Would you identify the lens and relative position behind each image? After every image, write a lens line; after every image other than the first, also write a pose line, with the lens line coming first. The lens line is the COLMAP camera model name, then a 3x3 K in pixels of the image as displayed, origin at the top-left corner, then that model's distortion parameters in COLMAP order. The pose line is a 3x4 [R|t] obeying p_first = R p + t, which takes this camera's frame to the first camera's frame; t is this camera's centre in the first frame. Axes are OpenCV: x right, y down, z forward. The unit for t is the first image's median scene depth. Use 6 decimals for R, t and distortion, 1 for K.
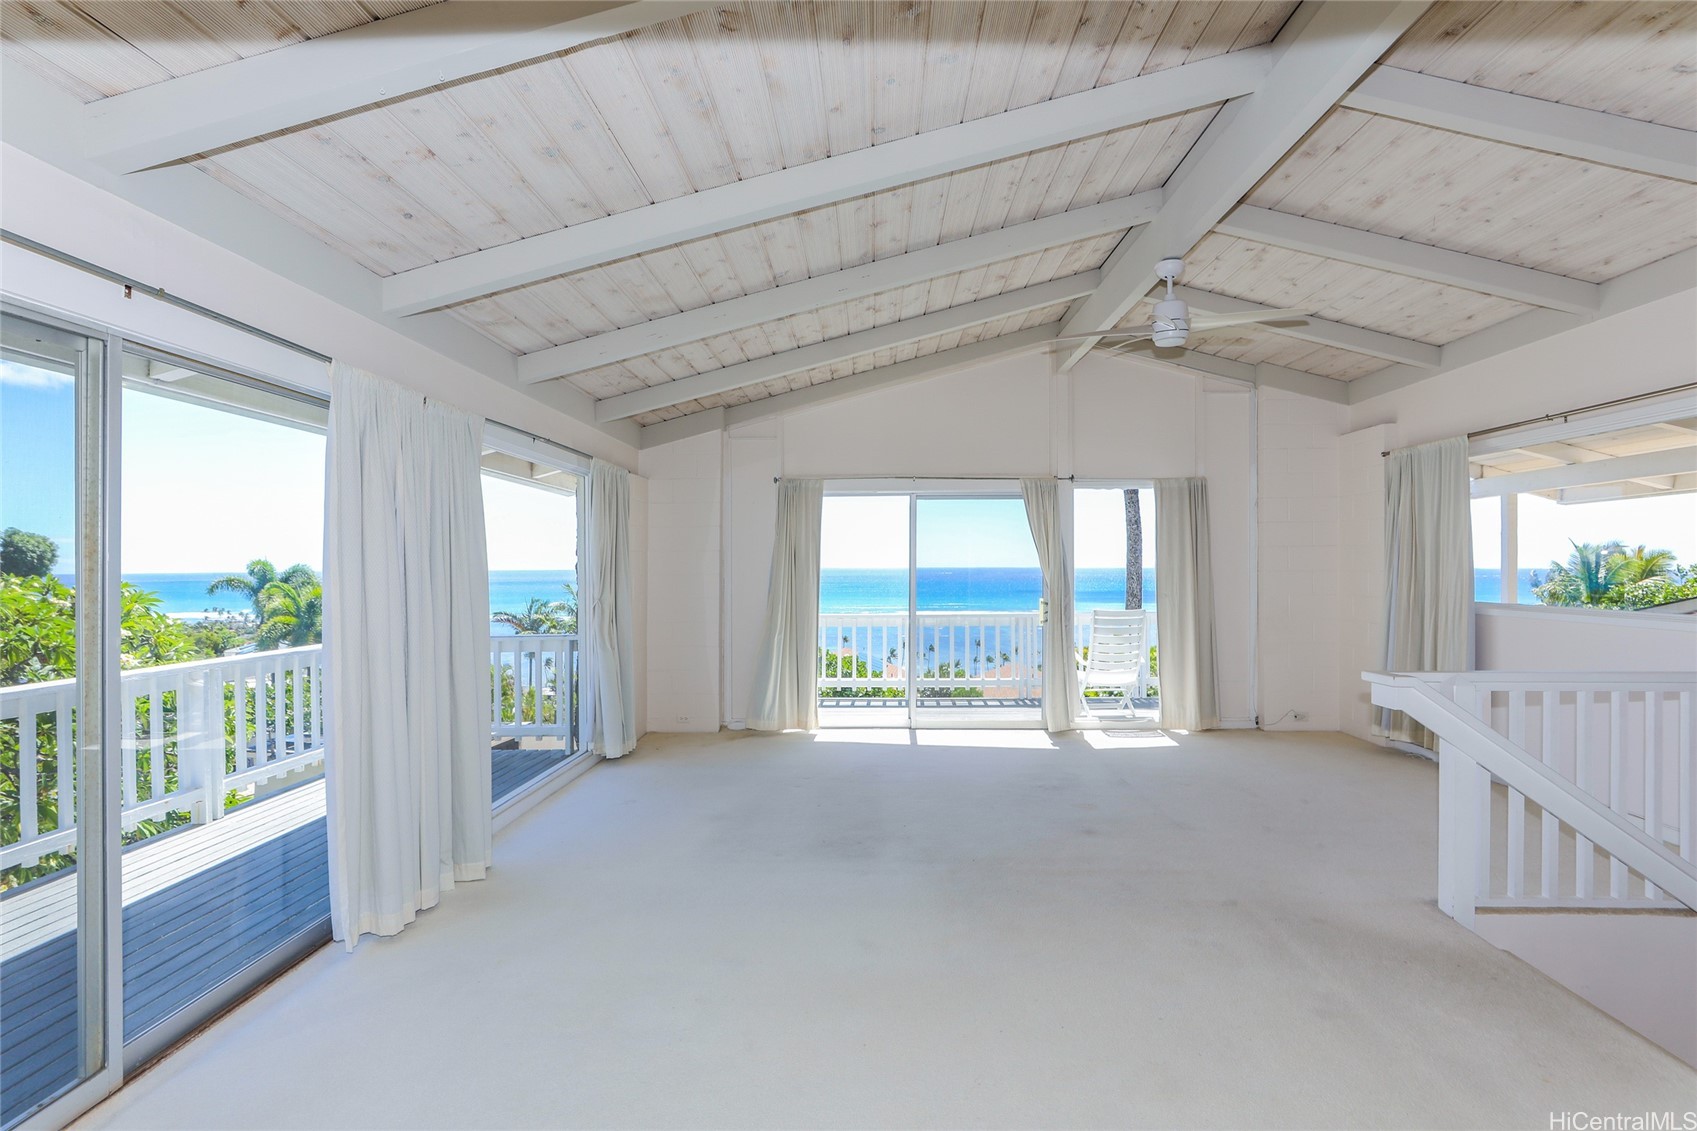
lens RADIAL K [[802.5, 0, 849.6], [0, 802.5, 555.7], [0, 0, 1]] dist [-0.000057, 0.000155]
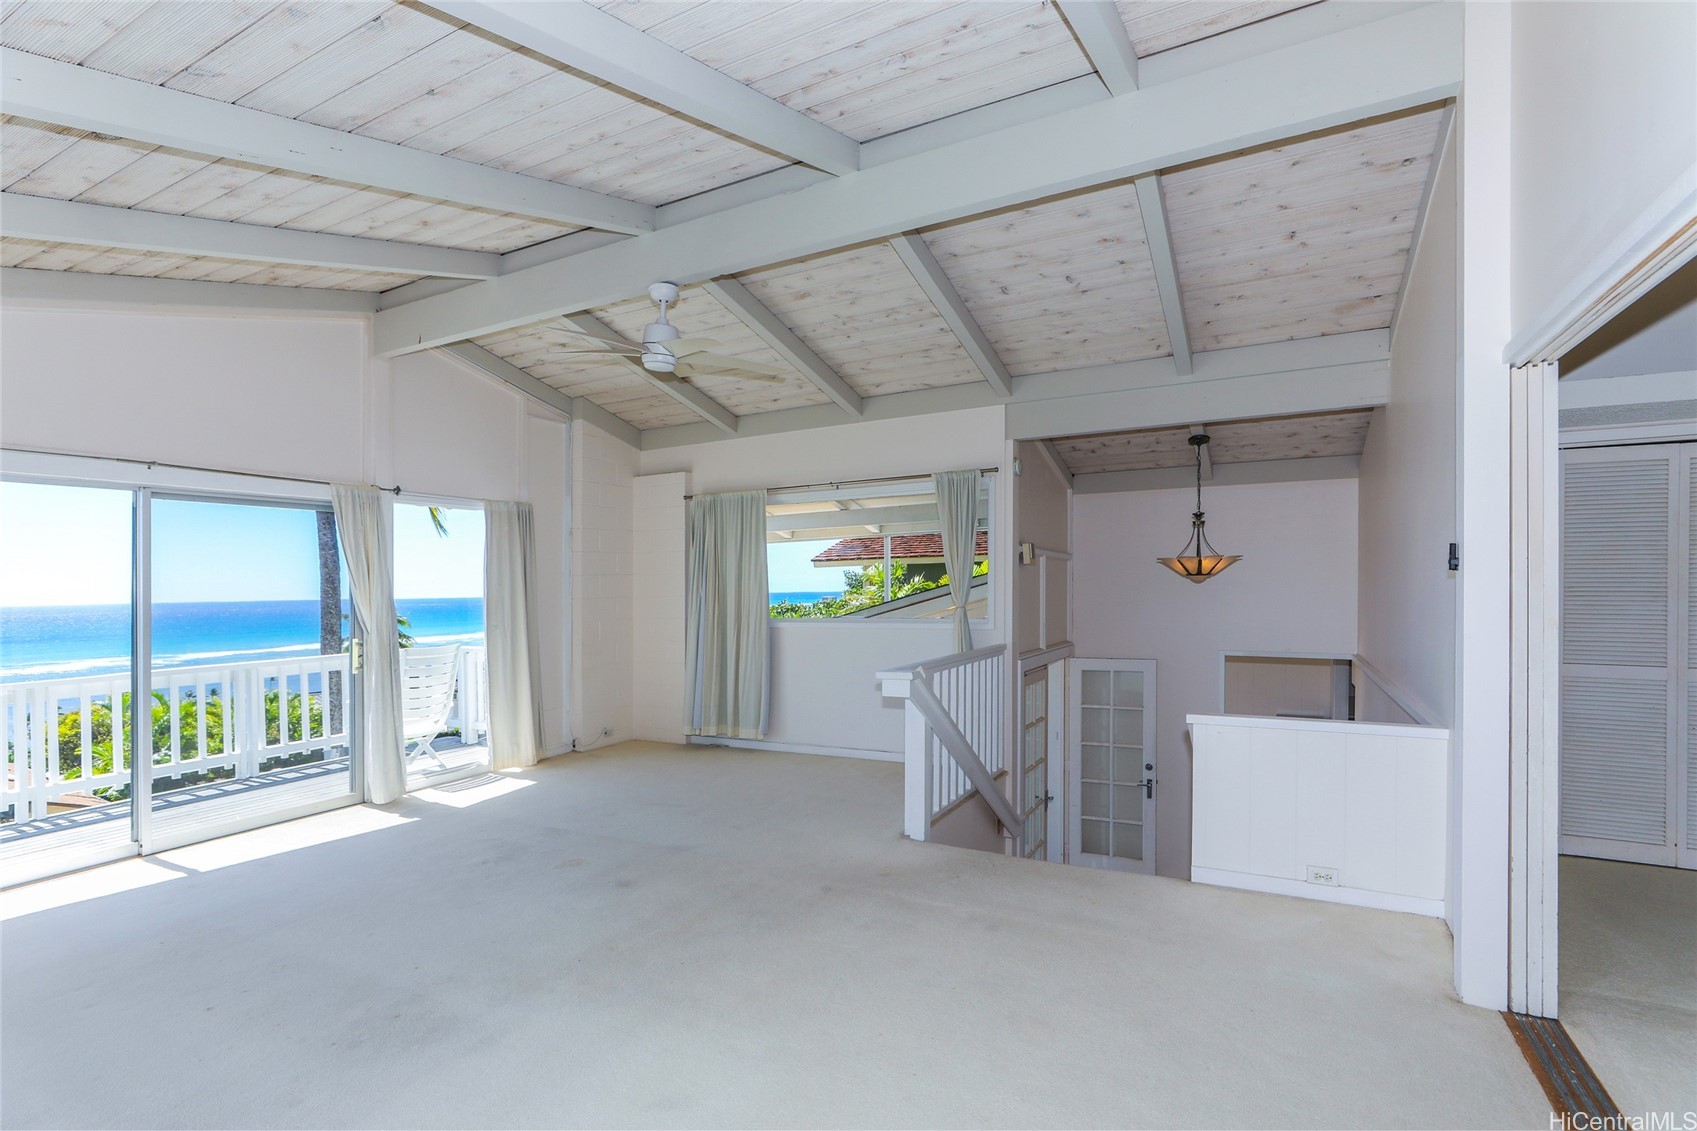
lens RADIAL K [[790.6, 0, 848.2], [0, 790.6, 590.4], [0, 0, 1]] dist [-0.031931, 0.000011]
pose [[0.440999, -0.007801, 0.897474, -0.244087], [0.005991, 0.999966, 0.005747, 0.004826], [-0.897487, 0.002842, 0.441031, 0.240335]]
